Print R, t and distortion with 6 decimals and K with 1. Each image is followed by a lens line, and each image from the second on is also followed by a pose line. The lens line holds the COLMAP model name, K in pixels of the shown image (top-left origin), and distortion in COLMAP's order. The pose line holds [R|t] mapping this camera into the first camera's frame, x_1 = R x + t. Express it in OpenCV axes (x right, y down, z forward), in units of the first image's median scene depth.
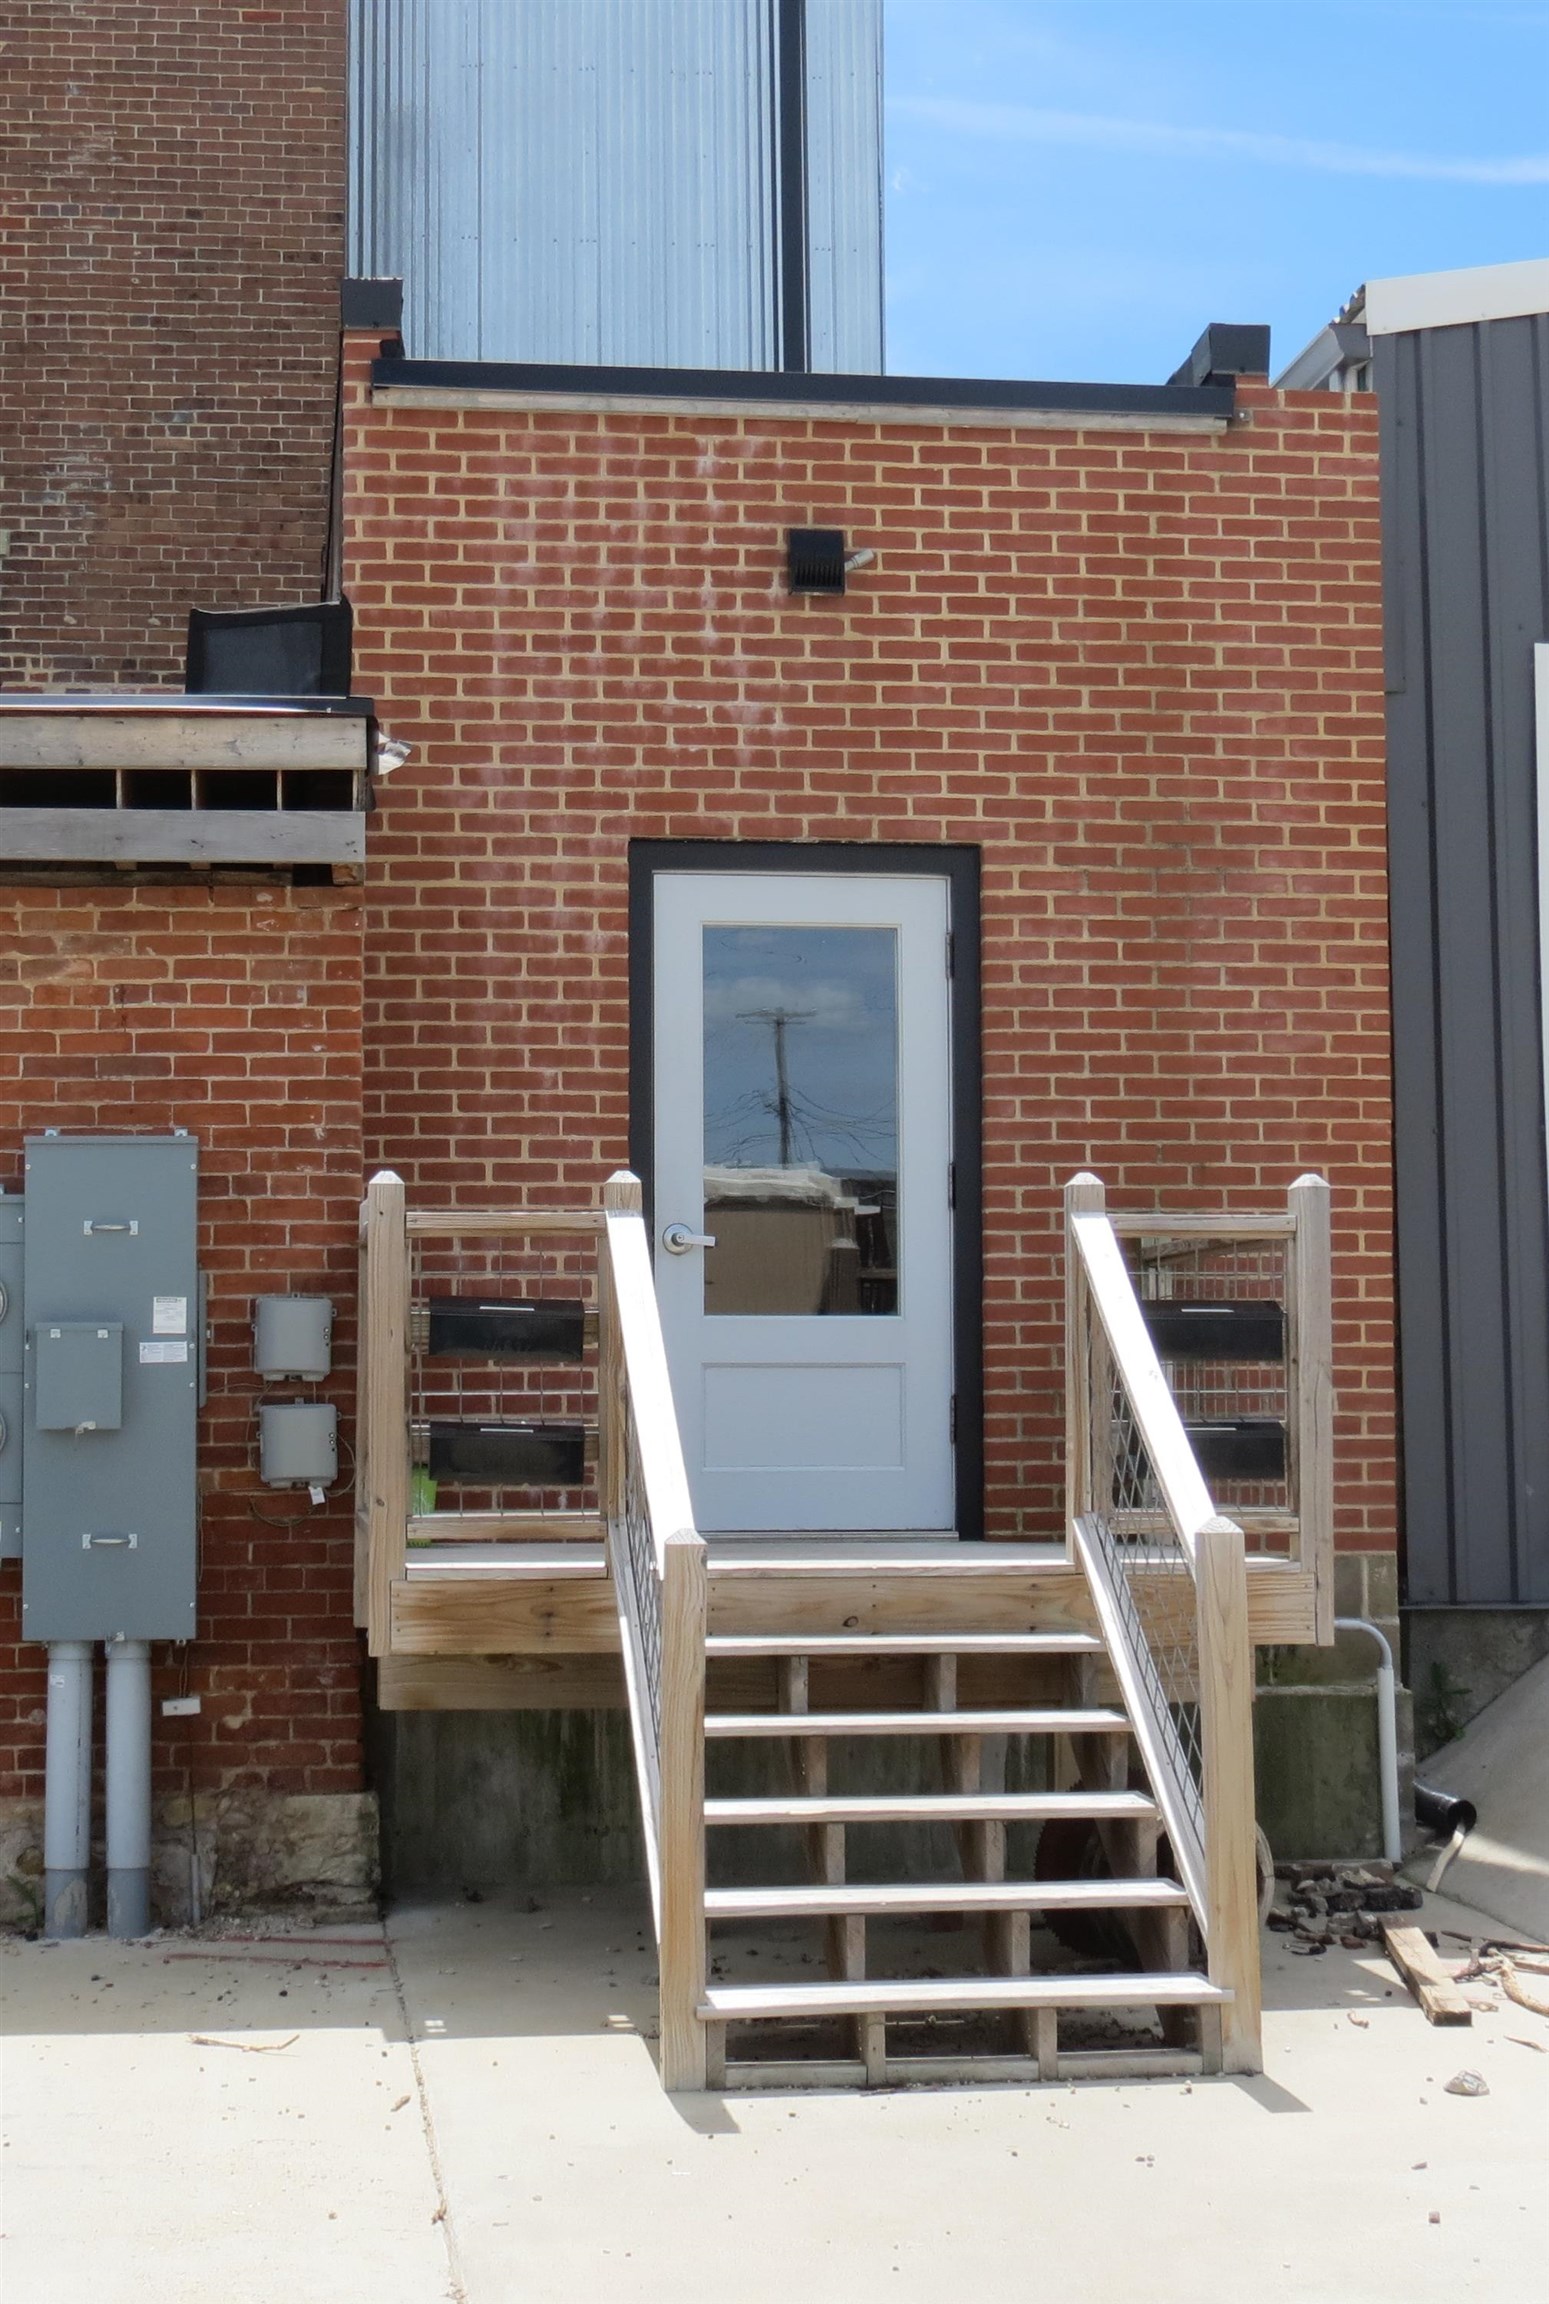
lens RADIAL K [[3030.7, 0, 774.5], [0, 3030.7, 1152.0], [0, 0, 1]] dist [-0.014223, -0.019057]
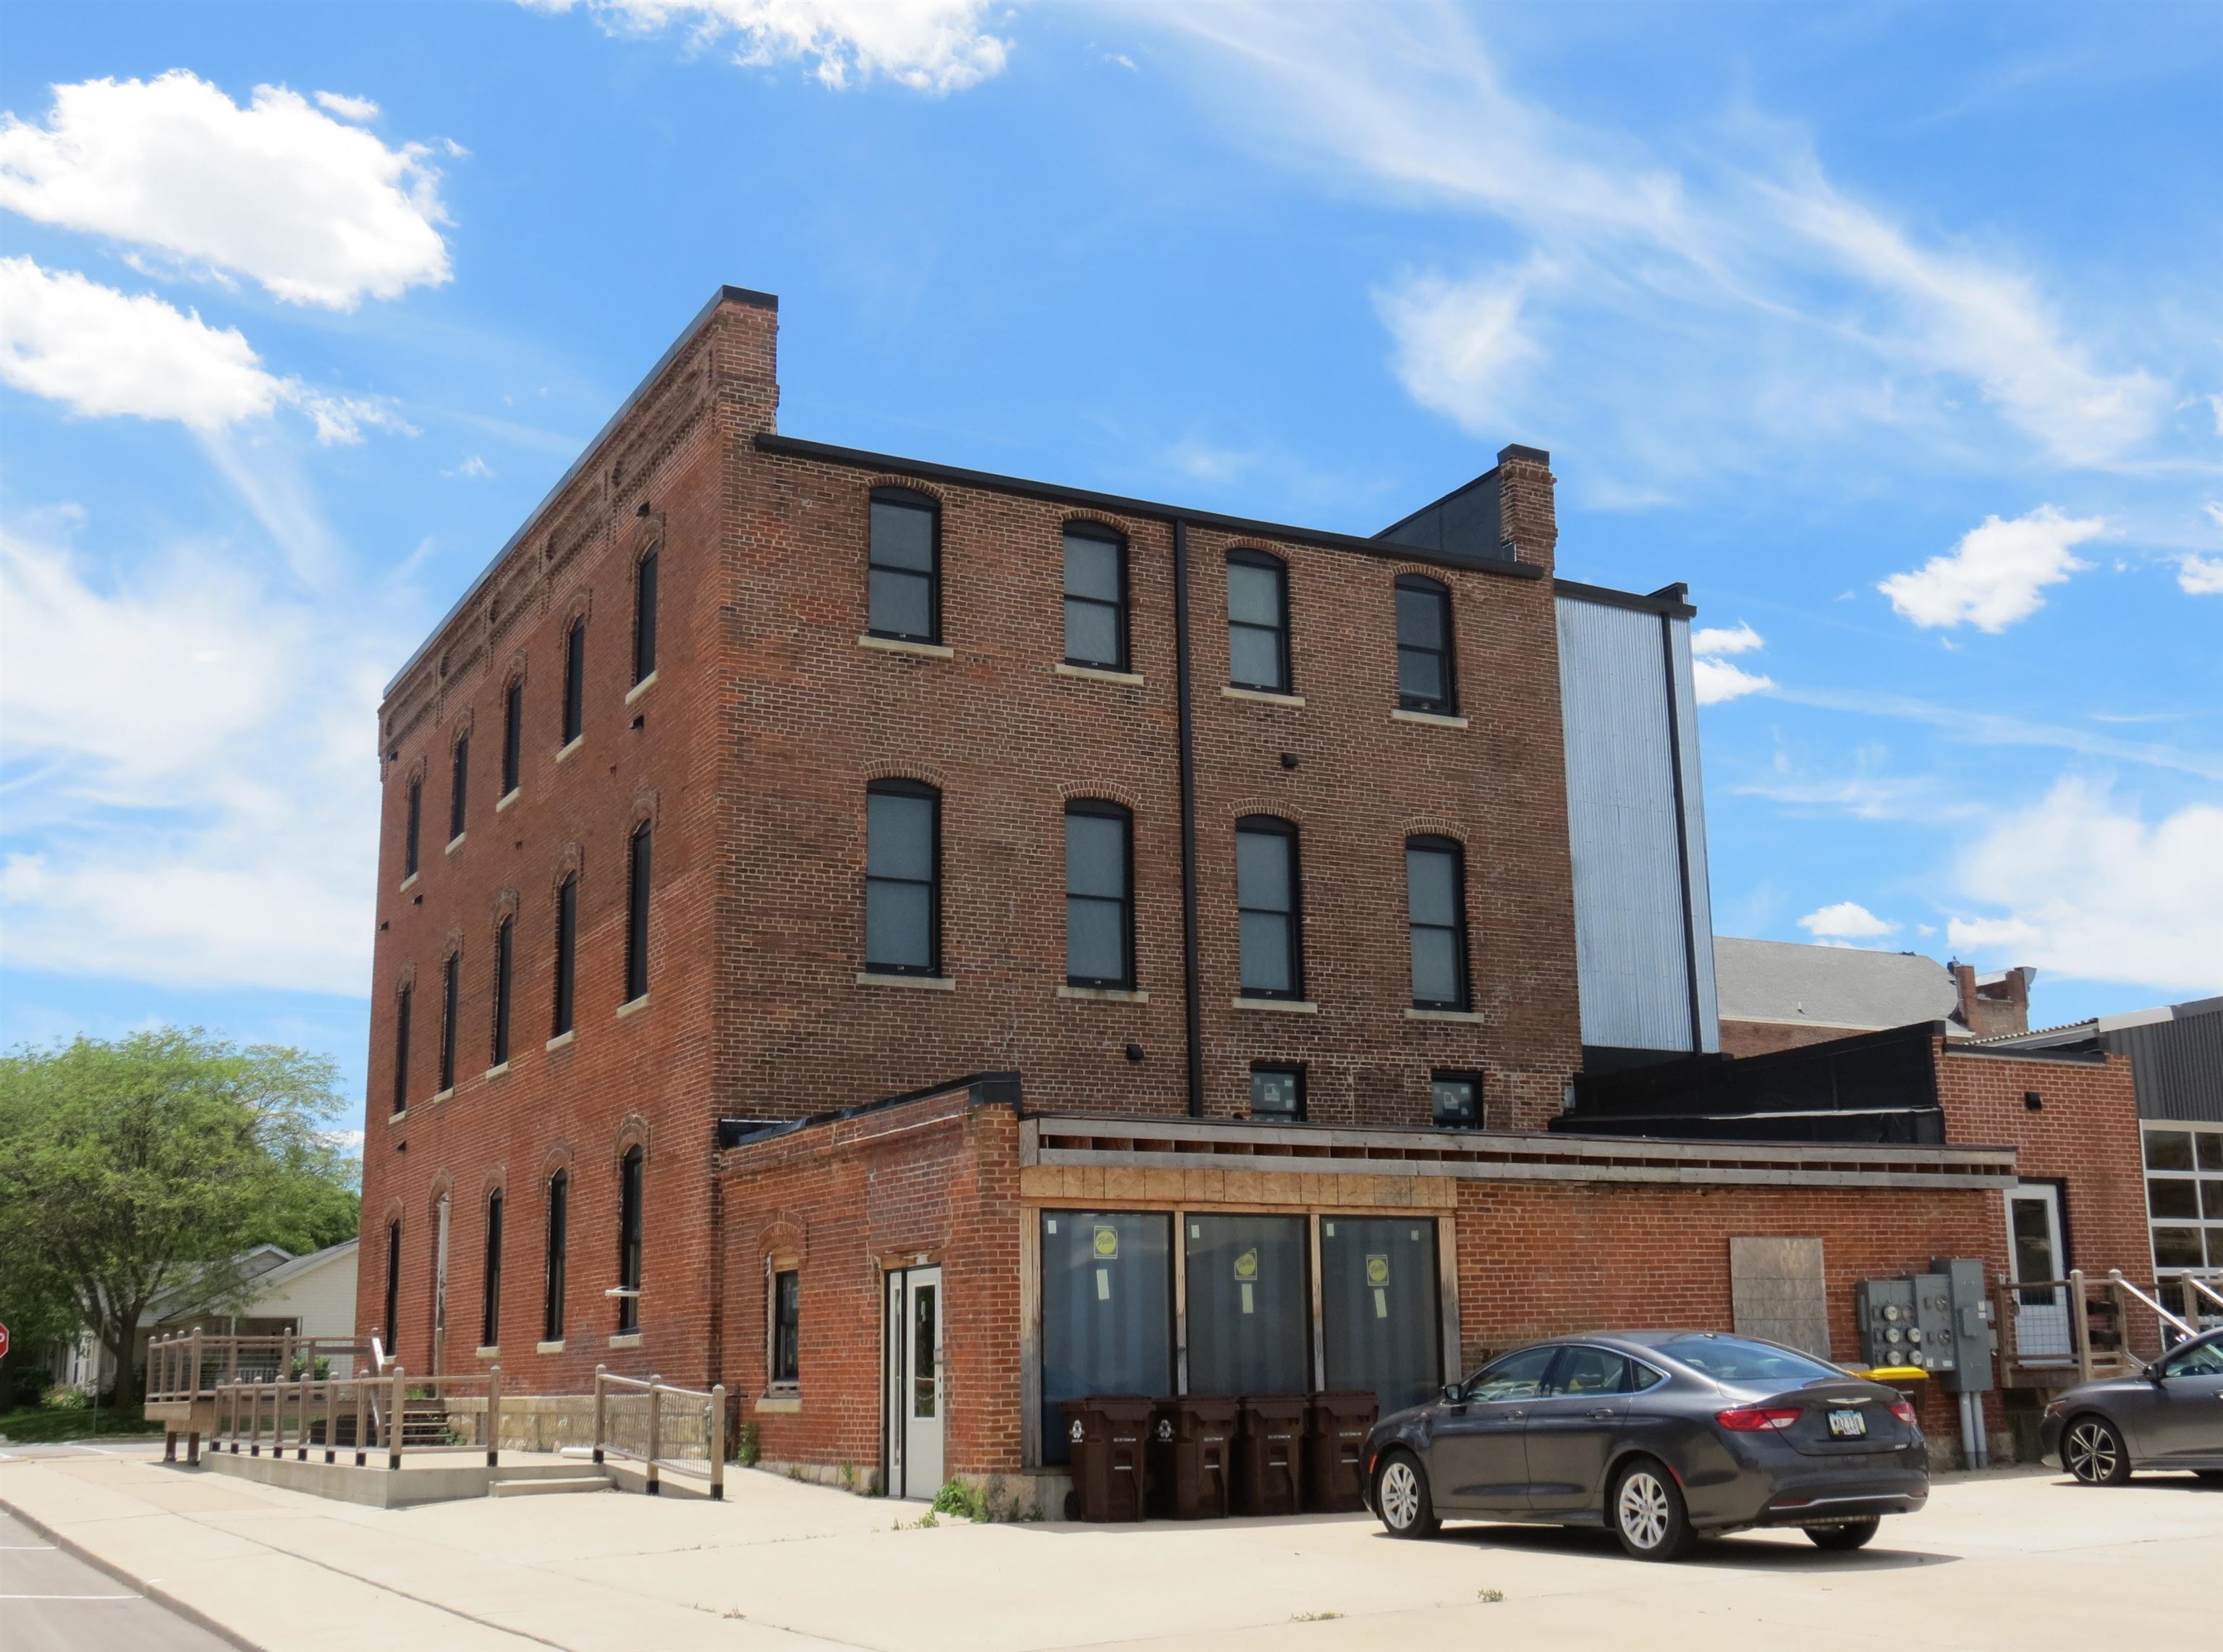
lens RADIAL K [[2372.8, 0, 1111.5], [0, 2372.8, 826.0], [0, 0, 1]] dist [-0.004796, -0.004053]
pose [[0.920901, 0.072204, 0.383051, -2.178663], [-0.010580, 0.986962, -0.160606, -0.047564], [-0.389653, 0.143849, 0.909658, -1.271060]]
